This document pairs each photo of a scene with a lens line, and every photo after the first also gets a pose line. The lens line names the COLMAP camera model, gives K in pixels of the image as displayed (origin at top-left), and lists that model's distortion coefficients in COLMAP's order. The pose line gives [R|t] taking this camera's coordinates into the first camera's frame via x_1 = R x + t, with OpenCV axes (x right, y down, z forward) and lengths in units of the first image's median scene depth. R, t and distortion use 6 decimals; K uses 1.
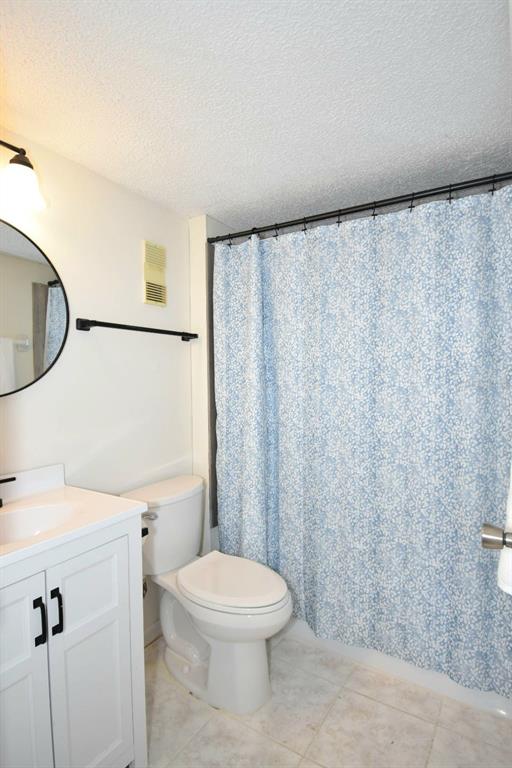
lens RADIAL K [[392.7, 0, 257.9], [0, 392.7, 385.4], [0, 0, 1]] dist [-0.000183, -0.014056]
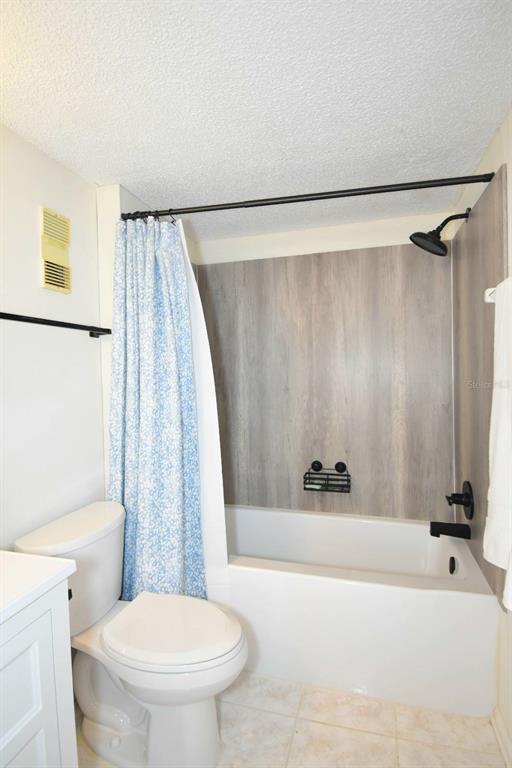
lens RADIAL K [[392.7, 0, 256.1], [0, 392.7, 383.9], [0, 0, 1]] dist [-0.000183, -0.014056]
pose [[0.955534, -0.015017, 0.294498, -0.132348], [0.011081, 0.999826, 0.015027, -0.031115], [-0.294672, -0.011096, 0.955534, 0.155430]]
